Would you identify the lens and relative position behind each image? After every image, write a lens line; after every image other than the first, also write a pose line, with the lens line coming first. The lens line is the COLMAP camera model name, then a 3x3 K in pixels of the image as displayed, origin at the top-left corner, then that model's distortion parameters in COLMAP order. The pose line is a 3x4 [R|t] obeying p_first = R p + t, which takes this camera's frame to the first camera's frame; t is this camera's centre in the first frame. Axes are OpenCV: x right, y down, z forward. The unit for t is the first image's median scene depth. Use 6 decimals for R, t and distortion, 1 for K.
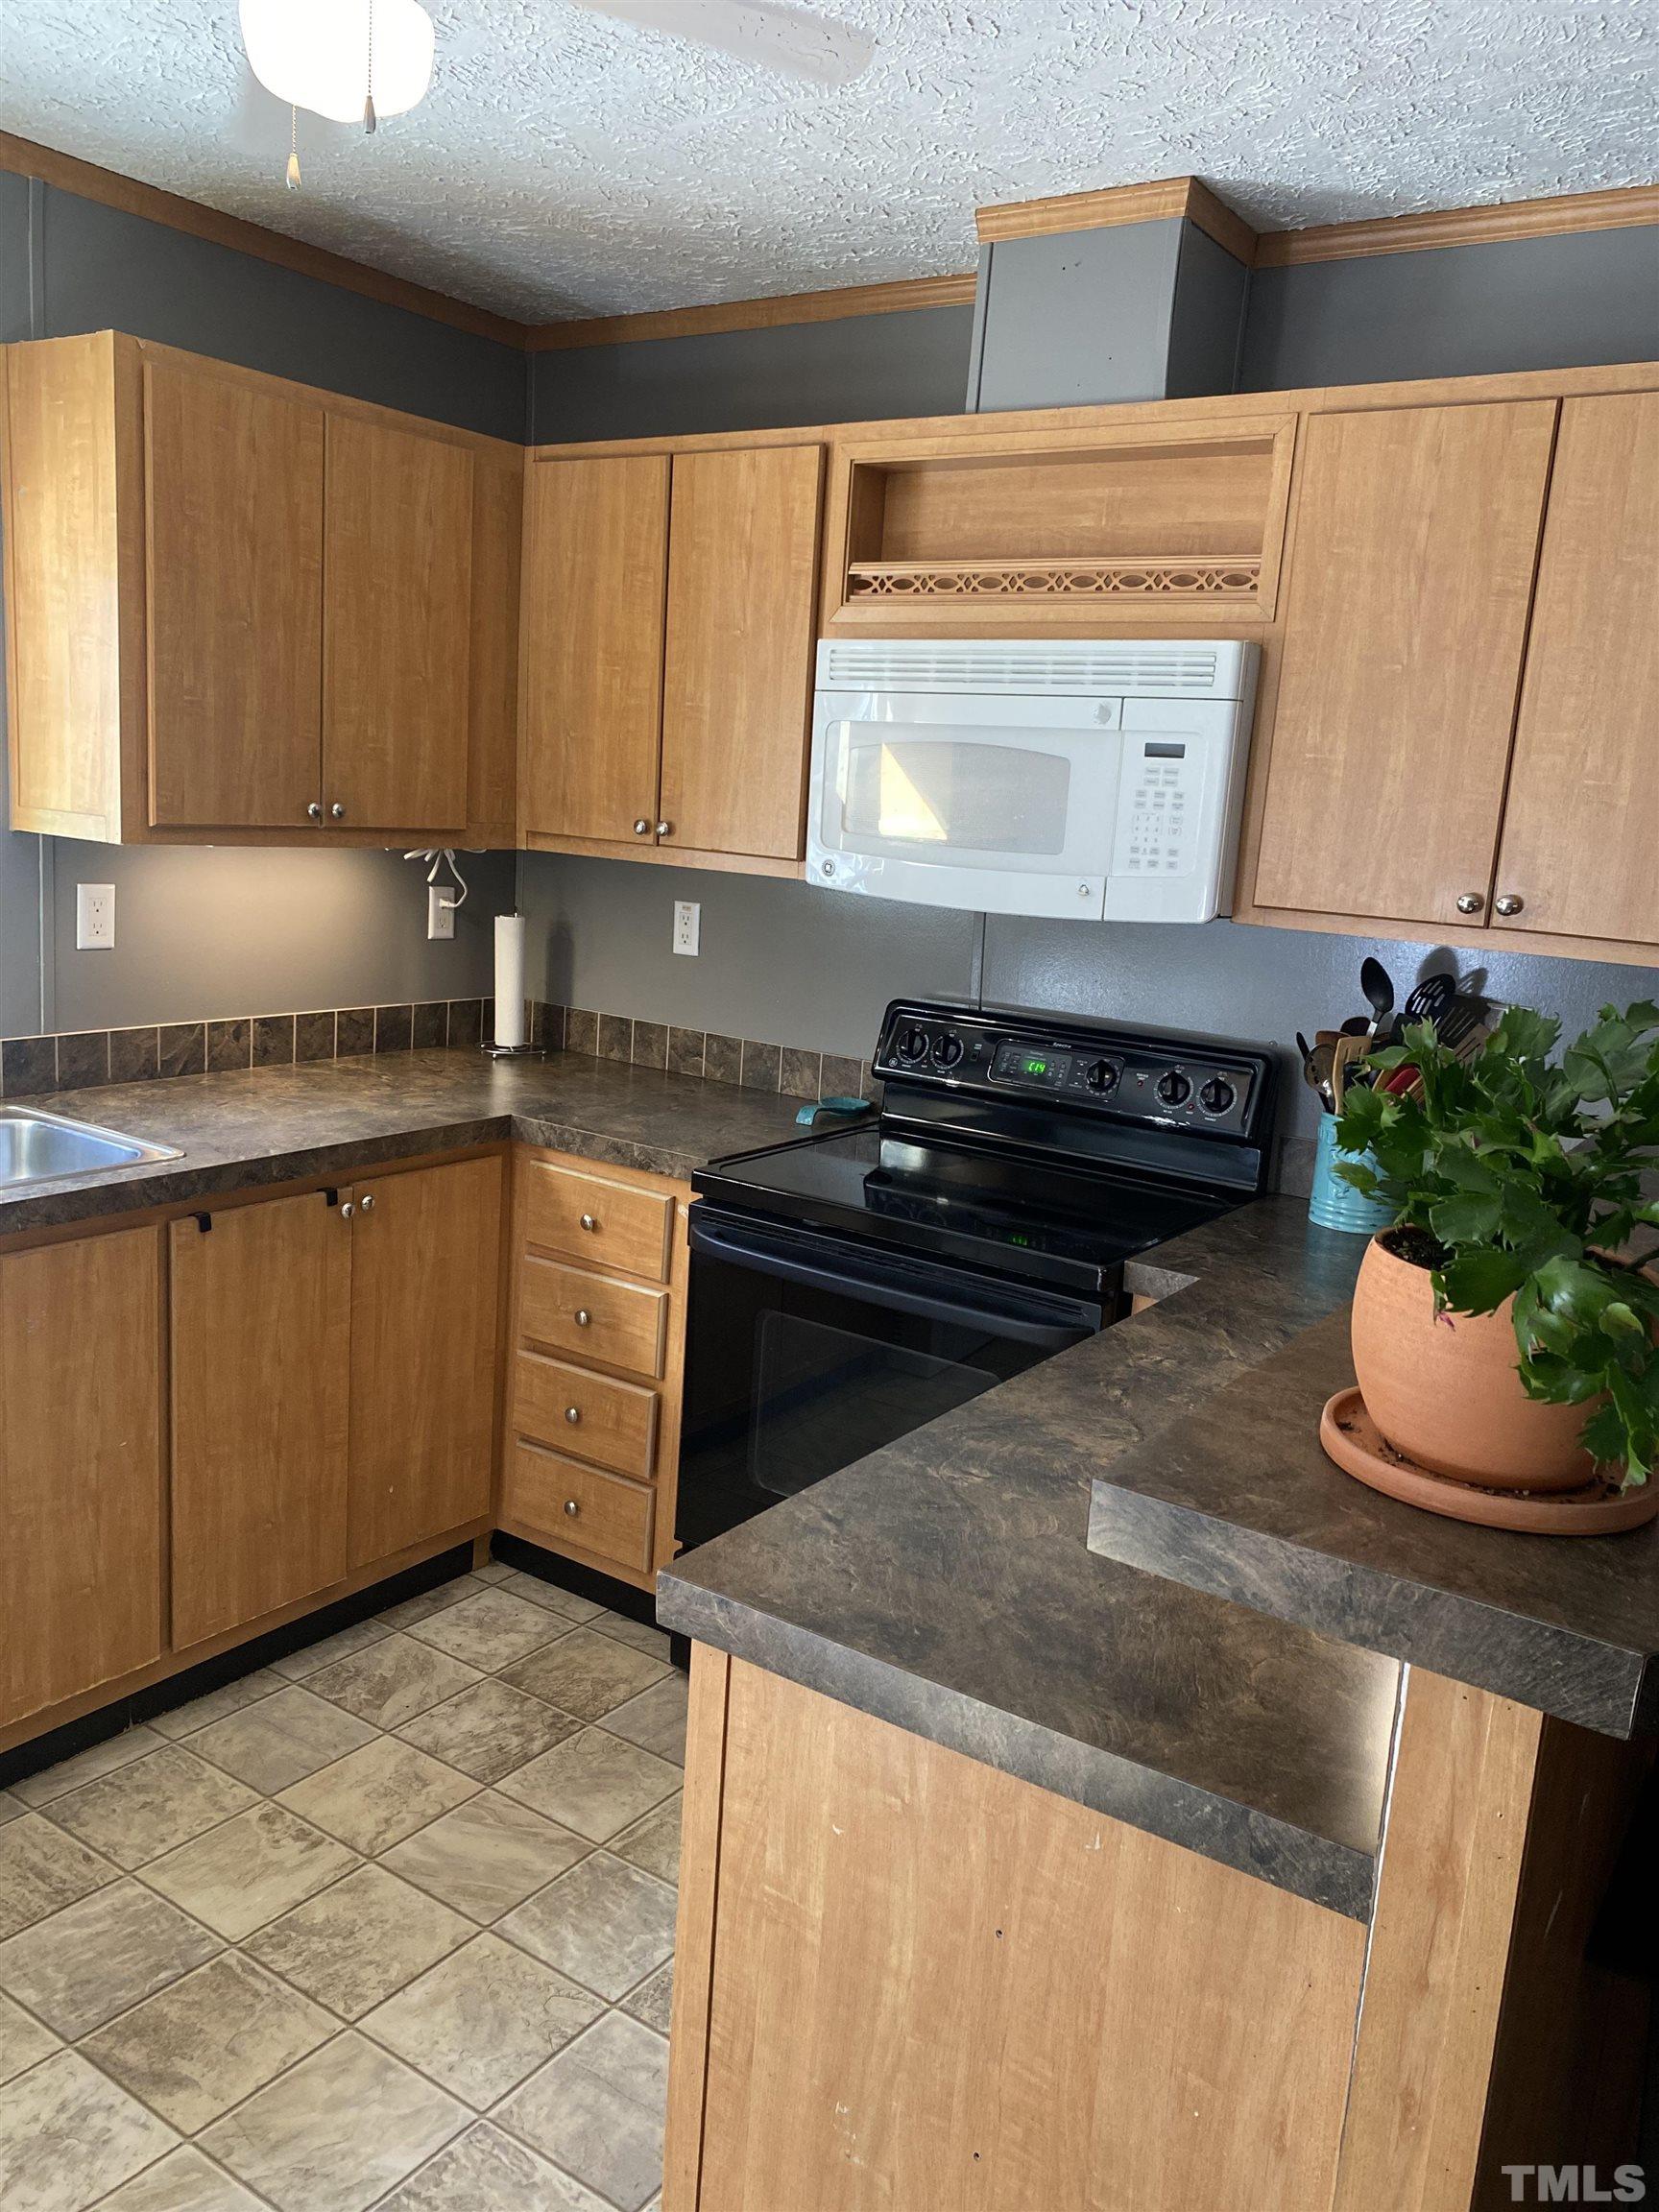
lens RADIAL K [[1705.5, 0, 852.9], [0, 1705.5, 1110.2], [0, 0, 1]] dist [0.040434, -0.035758]
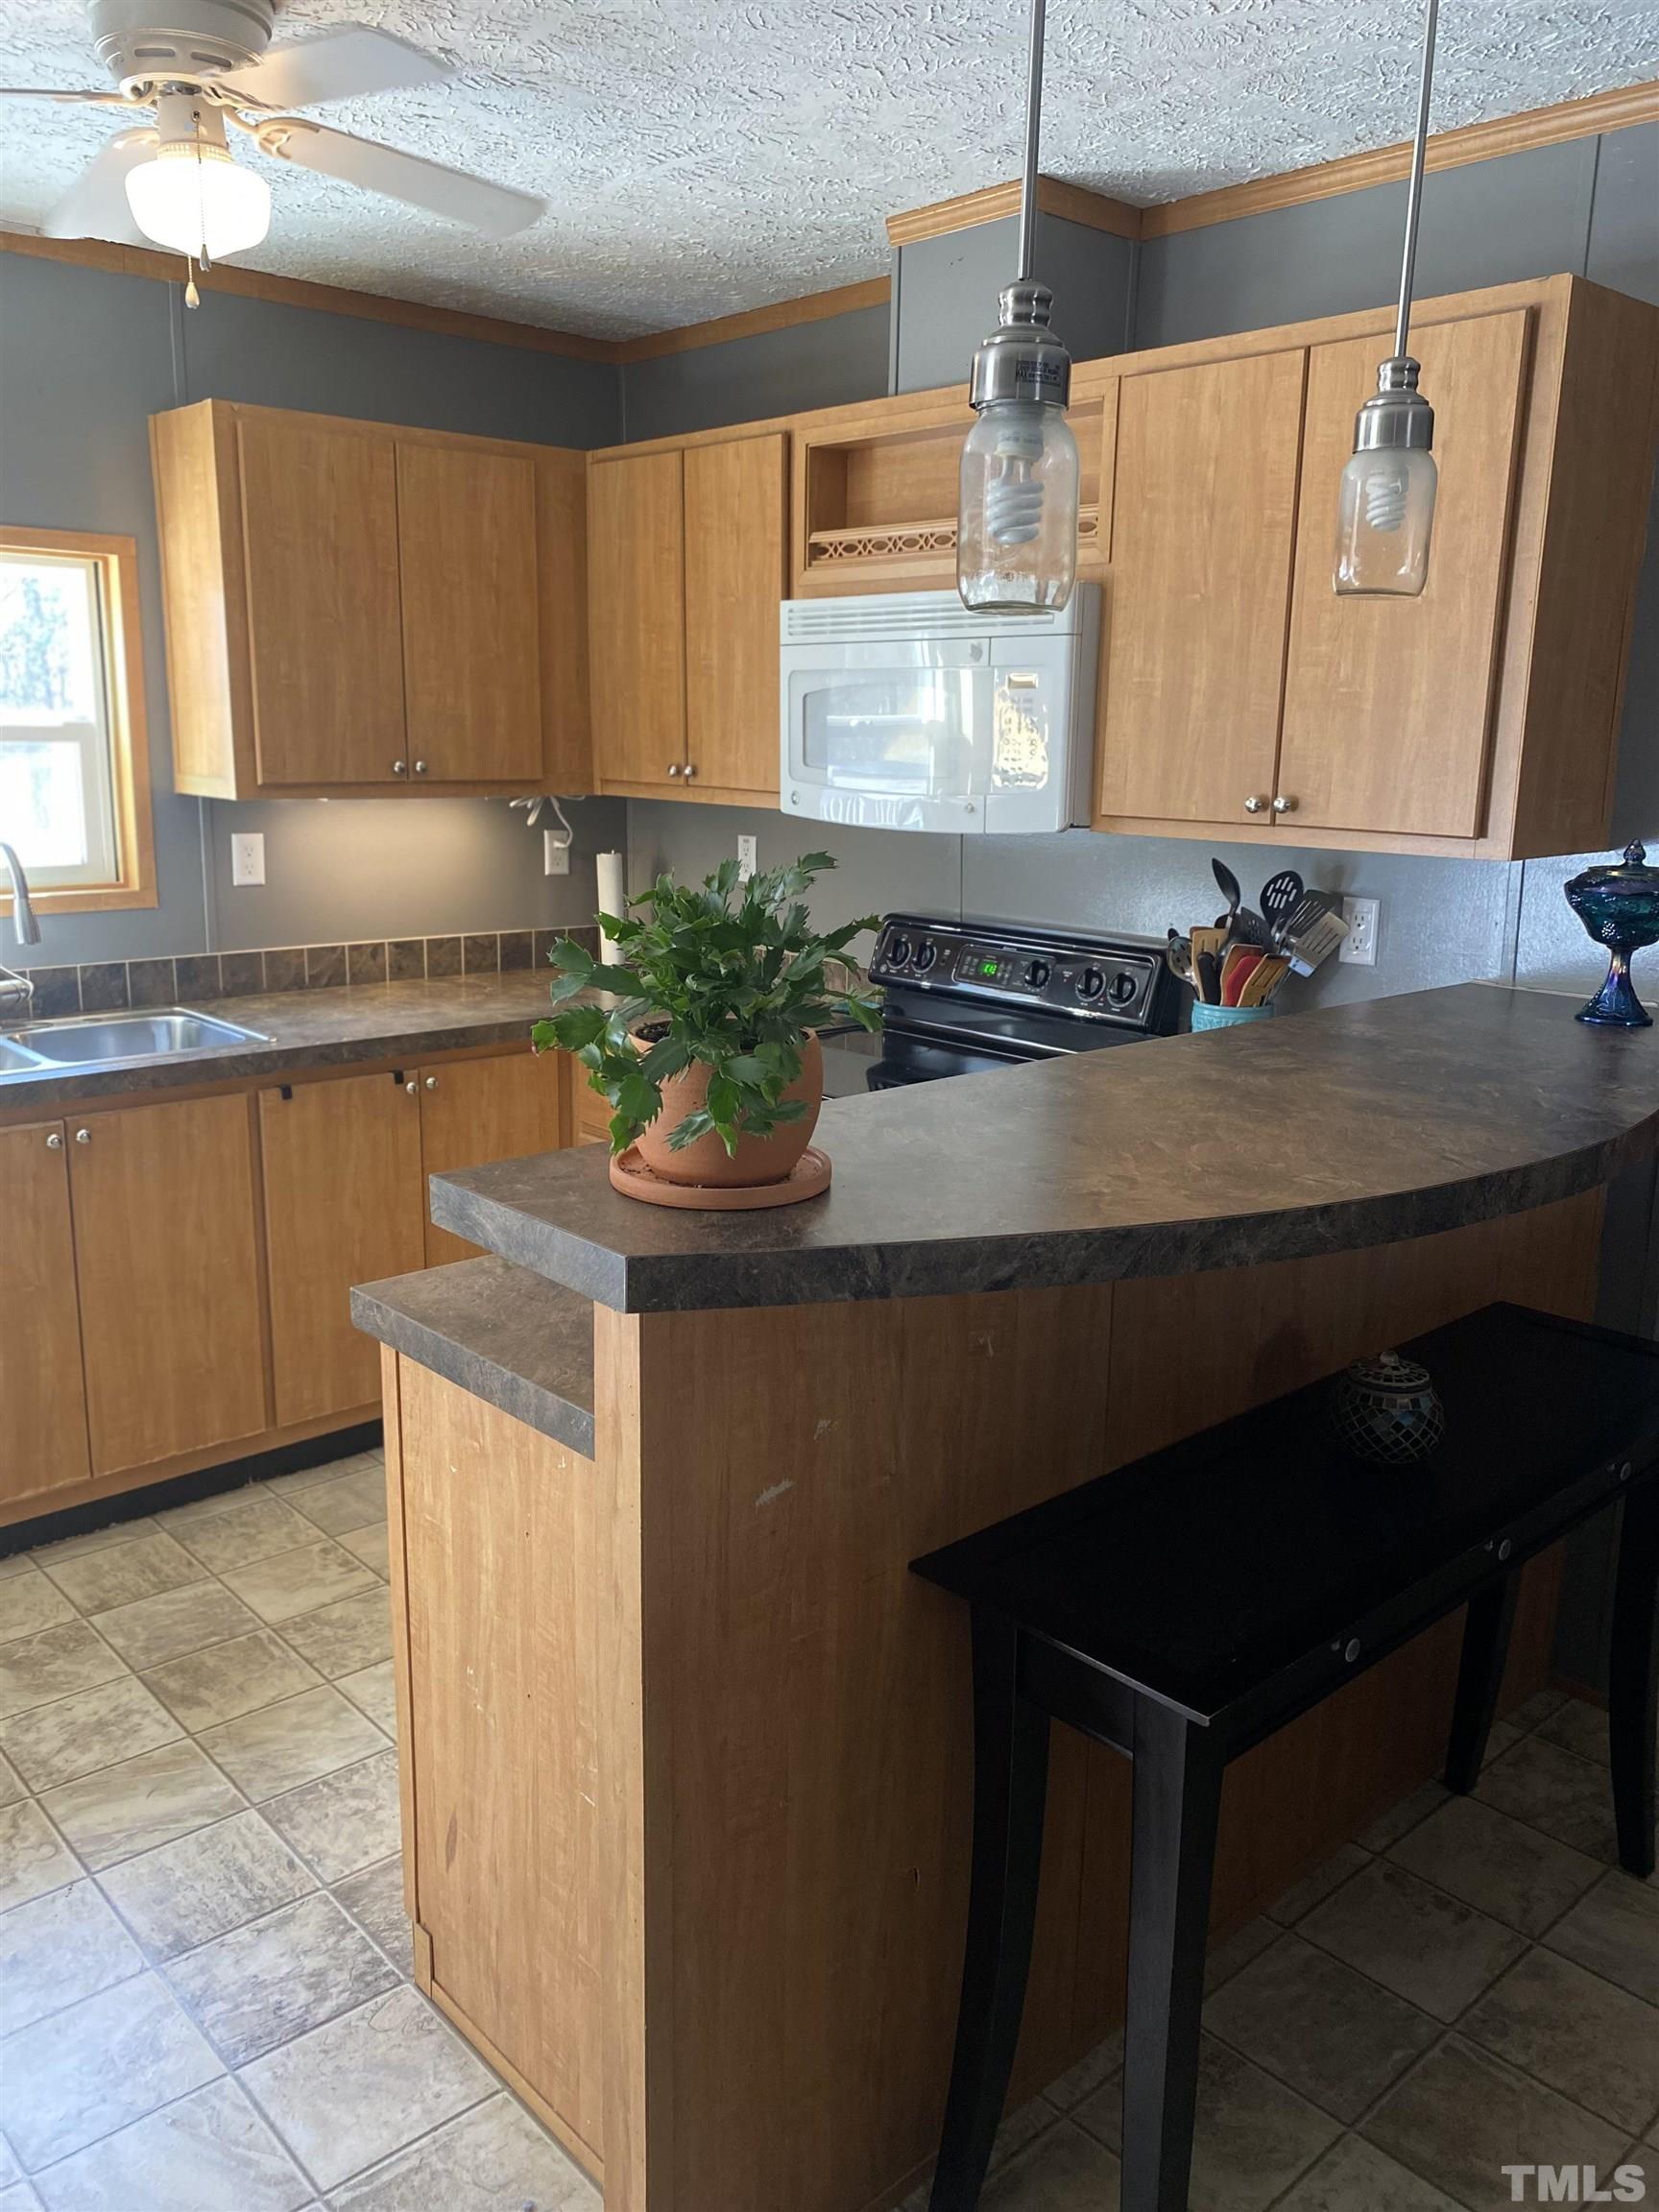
lens RADIAL K [[1705.5, 0, 835.1], [0, 1705.5, 1105.2], [0, 0, 1]] dist [0.040434, -0.035758]
pose [[0.970899, 0.003806, -0.239459, 0.336144], [0.001871, 0.999723, 0.023477, 0.046806], [0.239482, -0.023242, 0.970623, -0.151124]]
